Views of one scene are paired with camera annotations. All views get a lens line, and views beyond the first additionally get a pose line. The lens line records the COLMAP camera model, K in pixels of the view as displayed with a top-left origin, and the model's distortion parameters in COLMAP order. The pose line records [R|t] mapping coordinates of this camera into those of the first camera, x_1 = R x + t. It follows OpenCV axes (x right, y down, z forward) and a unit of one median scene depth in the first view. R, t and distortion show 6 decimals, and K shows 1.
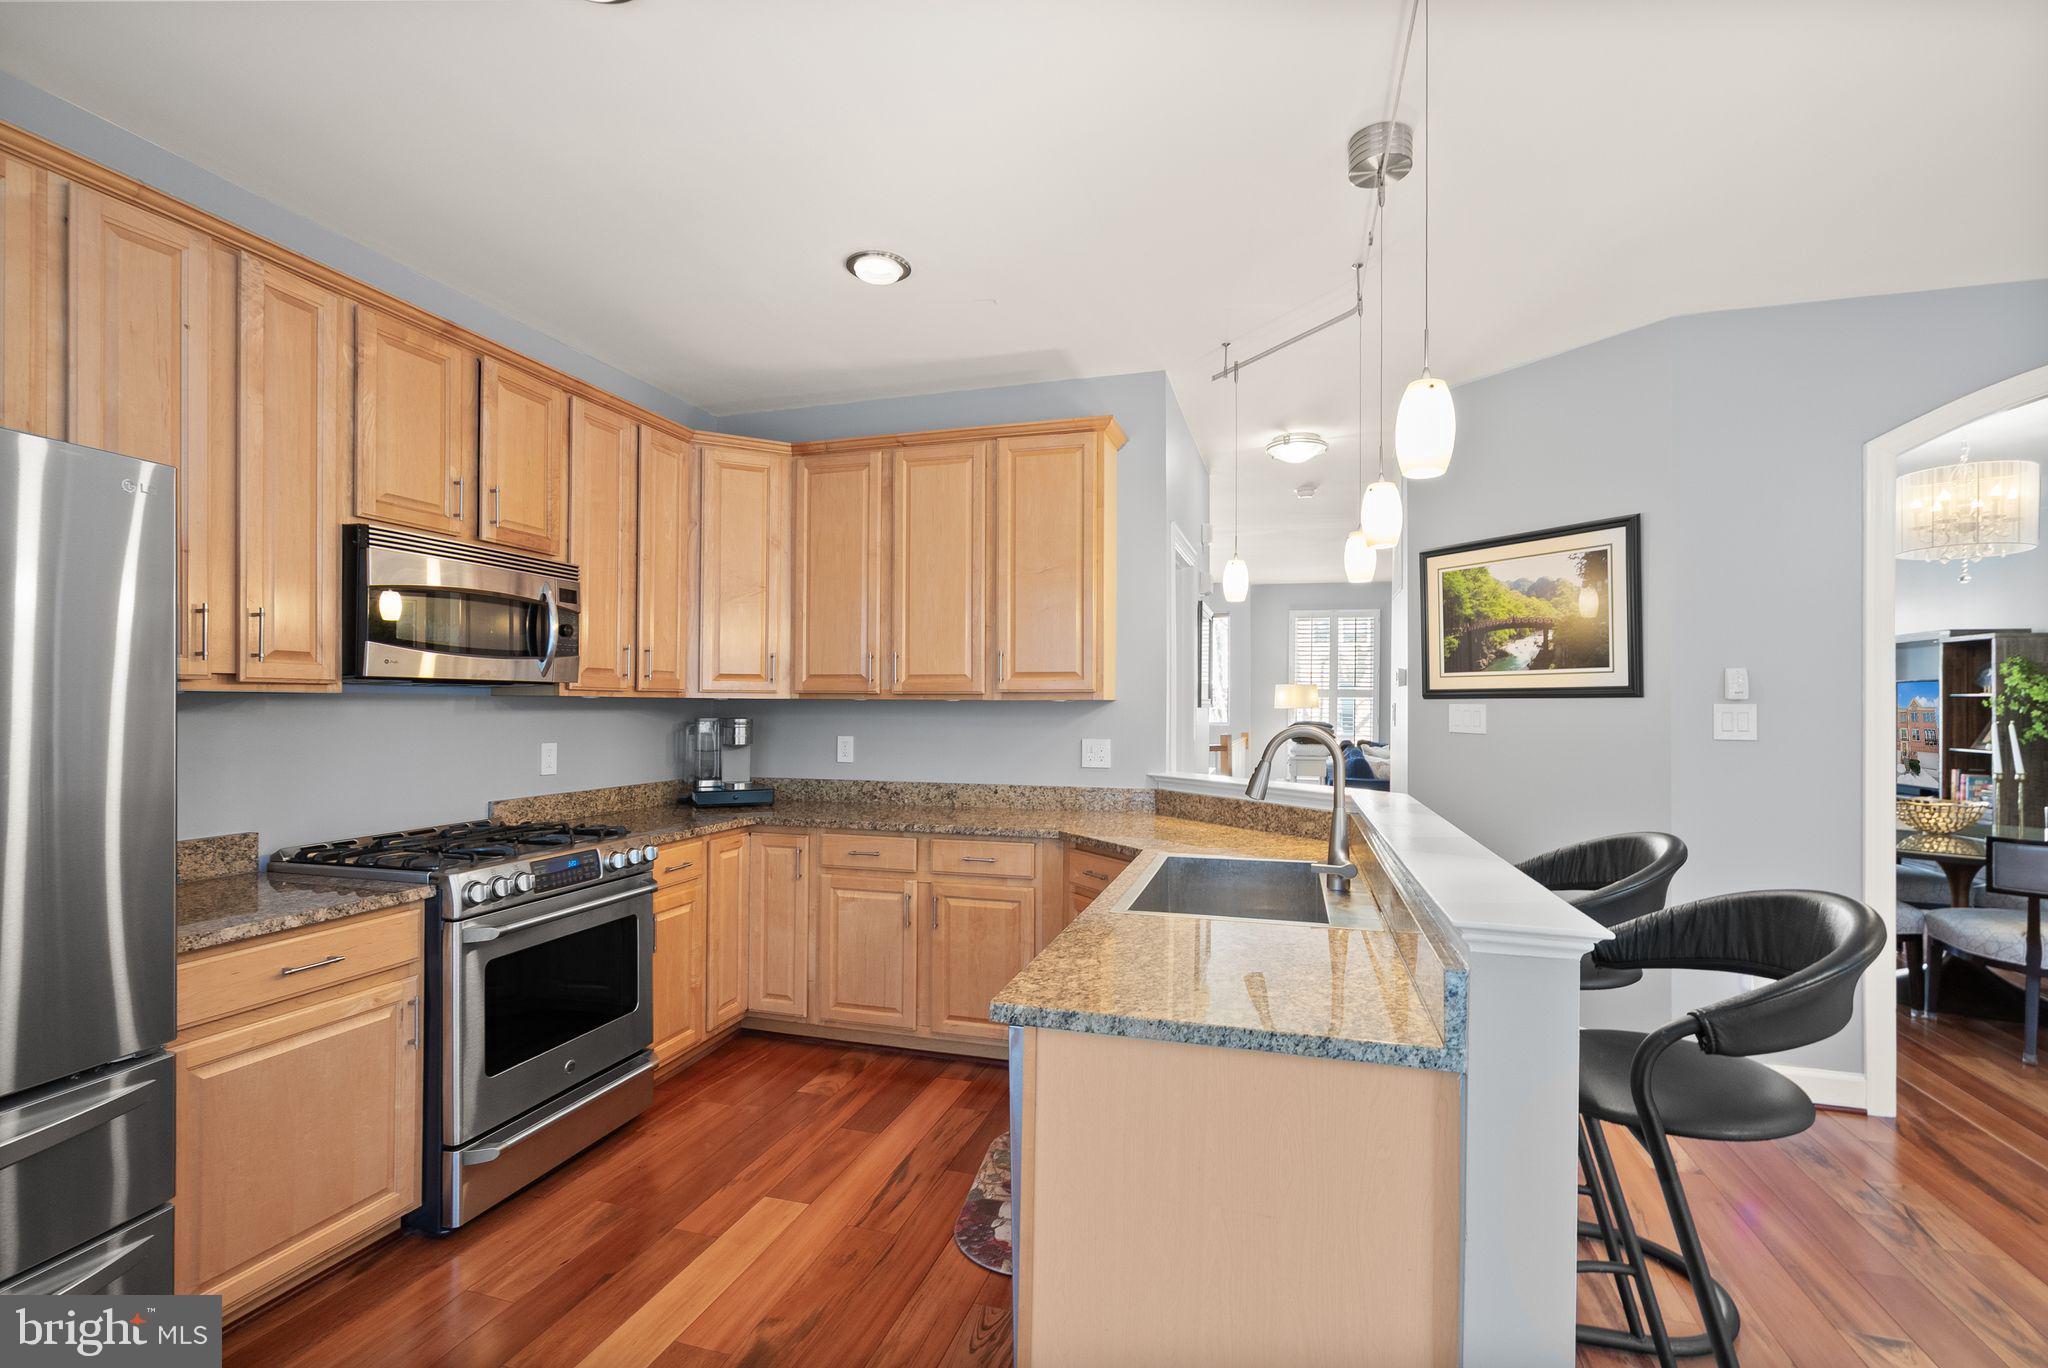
lens RADIAL K [[940.9, 0, 1013.8], [0, 940.9, 696.6], [0, 0, 1]] dist [-0.000523, 0.001203]
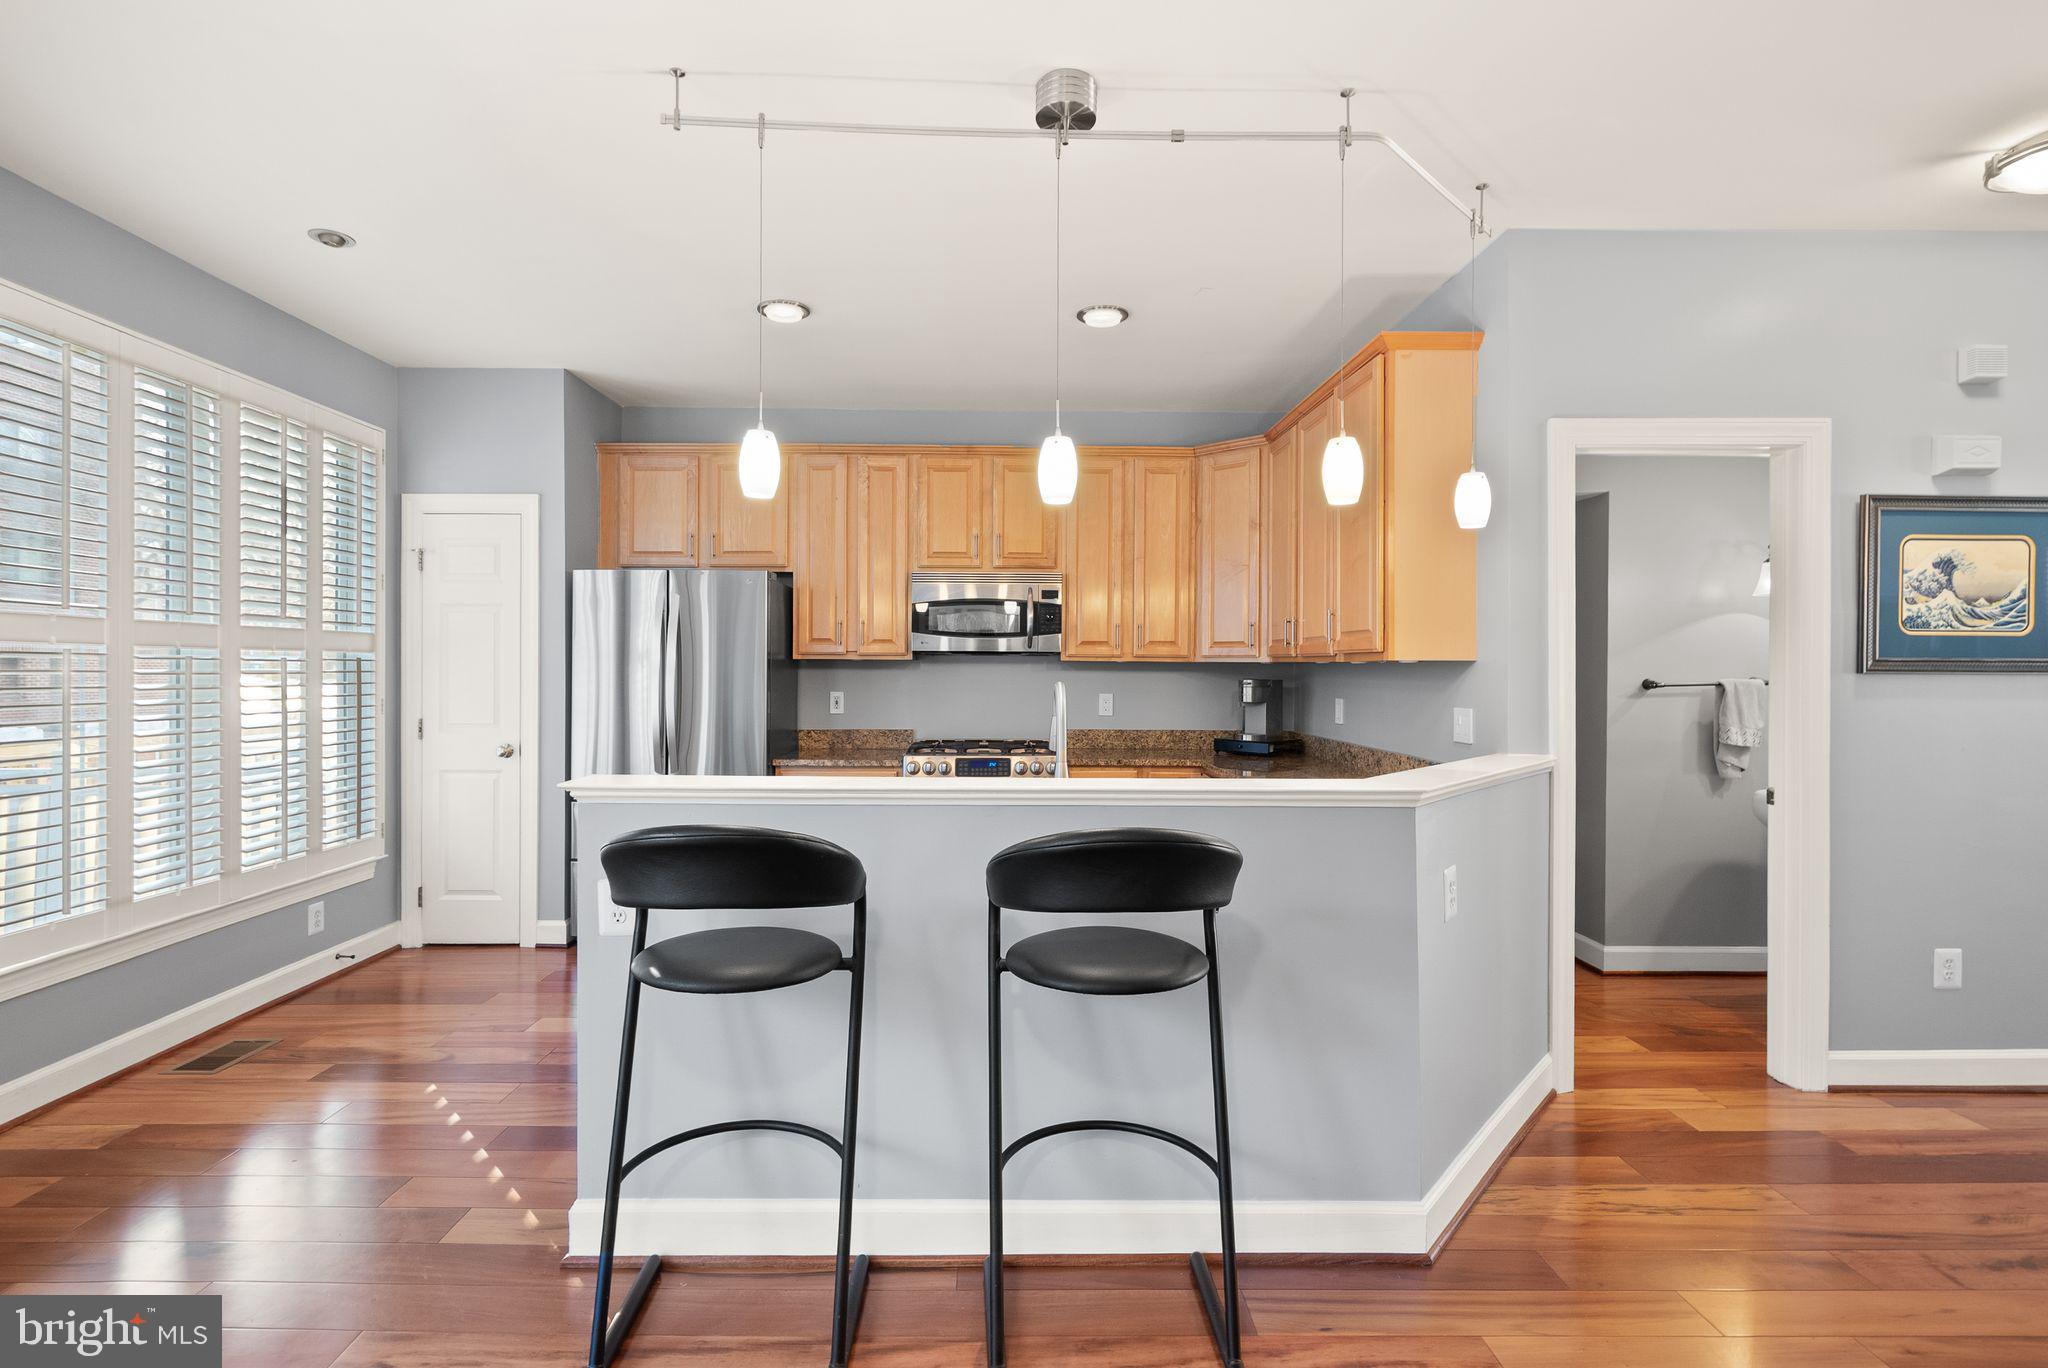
lens RADIAL K [[940.9, 0, 1019.7], [0, 940.9, 667.3], [0, 0, 1]] dist [-0.000523, 0.001203]
pose [[0.318382, -0.001952, -0.947961, 0.801627], [0.002357, 0.999996, -0.001267, 0.010152], [0.947960, -0.001831, 0.318385, 0.395191]]
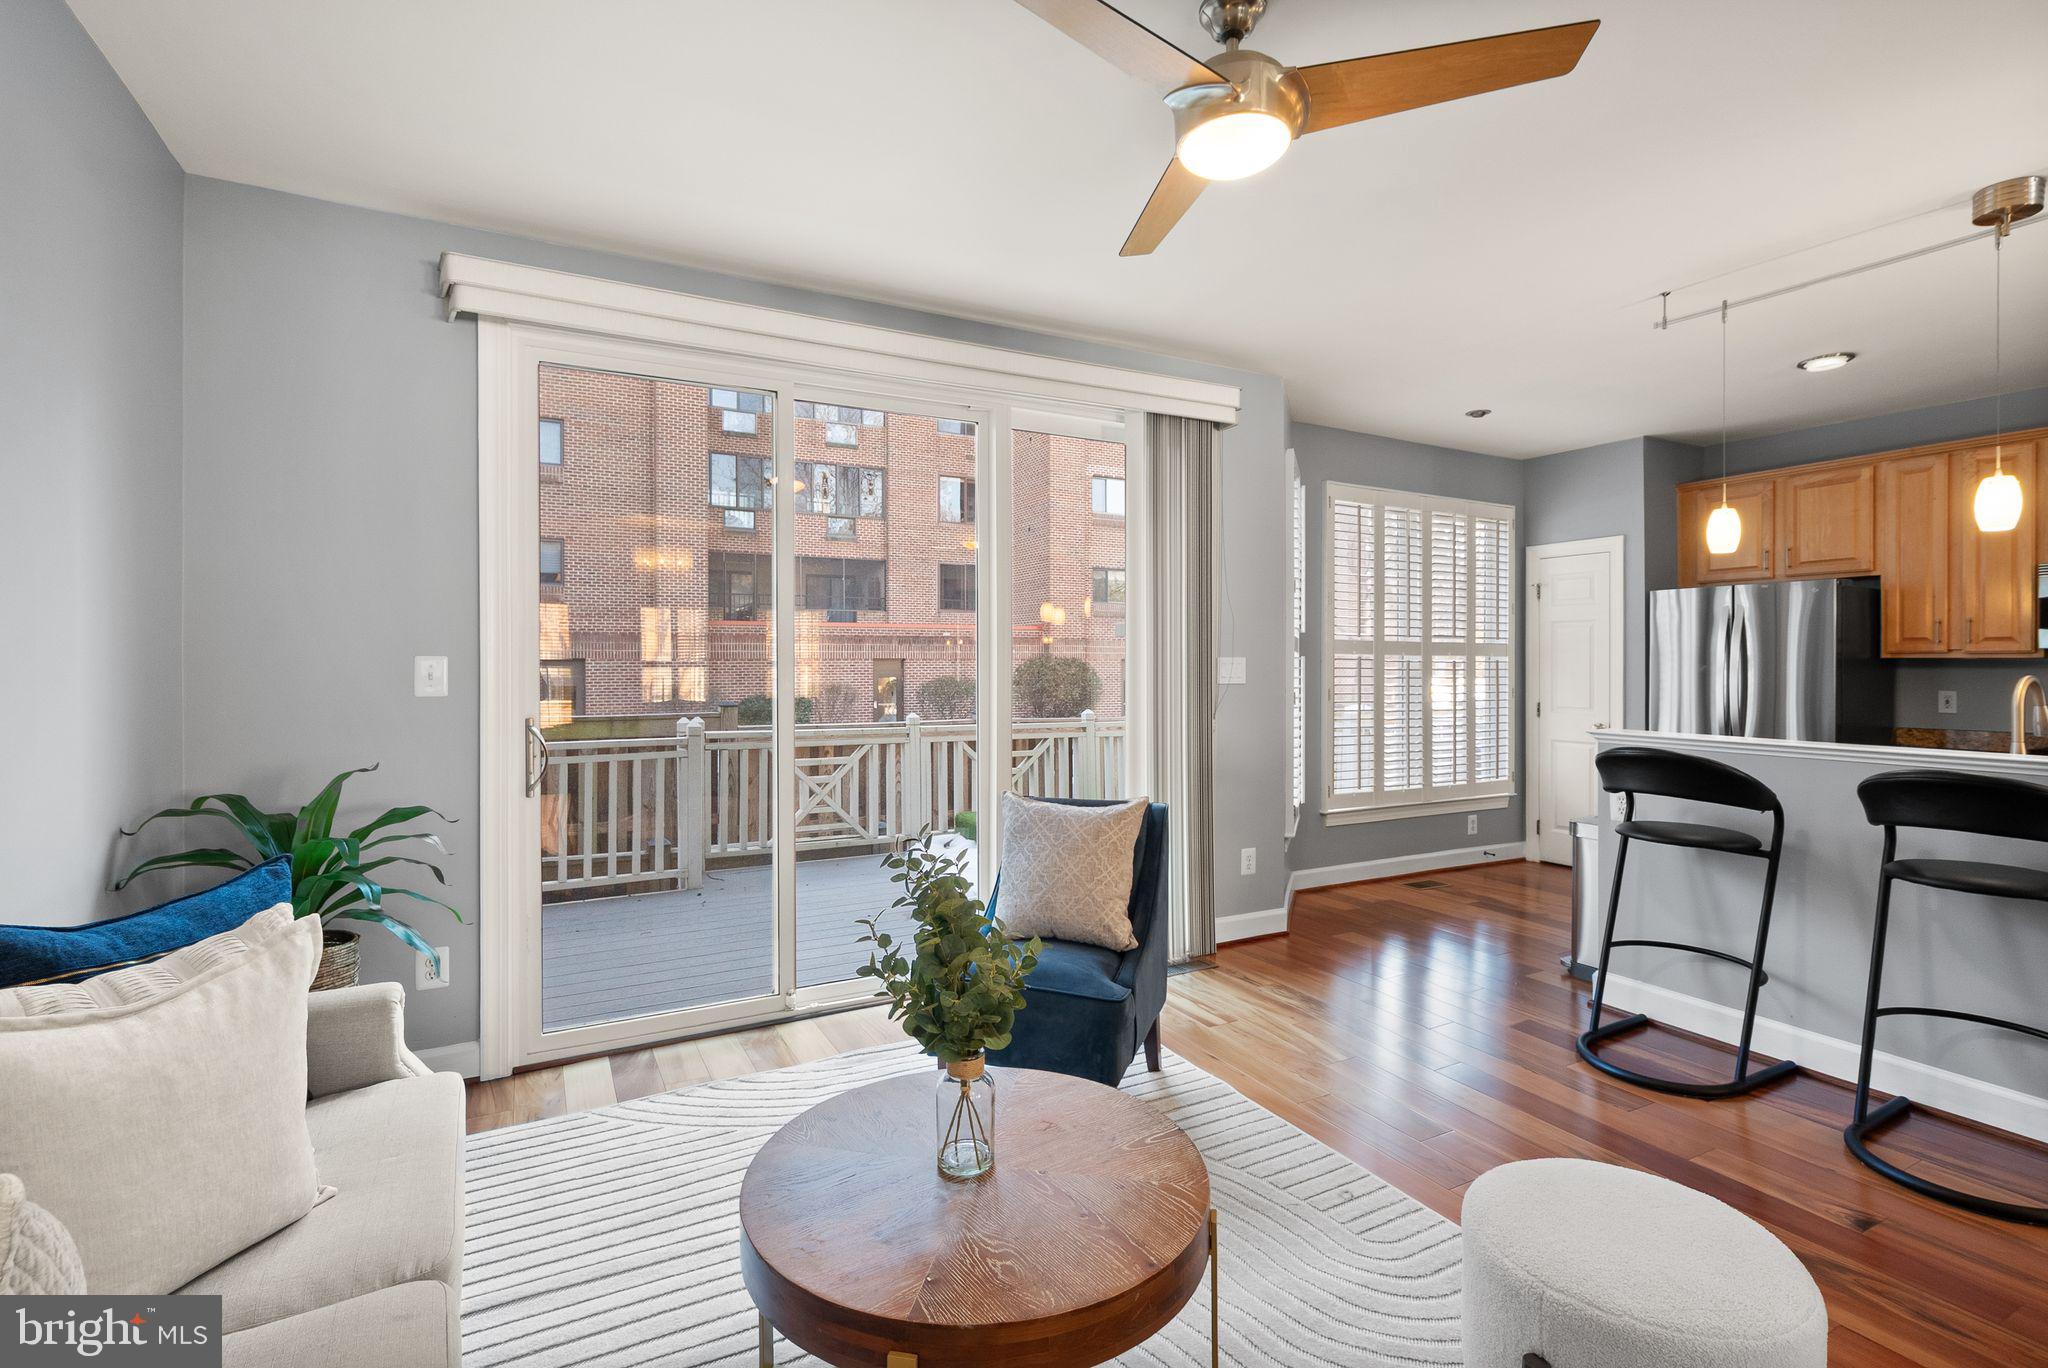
lens RADIAL K [[940.9, 0, 1005.9], [0, 940.9, 670.1], [0, 0, 1]] dist [-0.000523, 0.001203]
pose [[-0.710523, -0.002858, -0.703668, 1.300806], [-0.001104, 0.999995, -0.002946, 0.018481], [0.703673, -0.001317, -0.710522, 0.581717]]
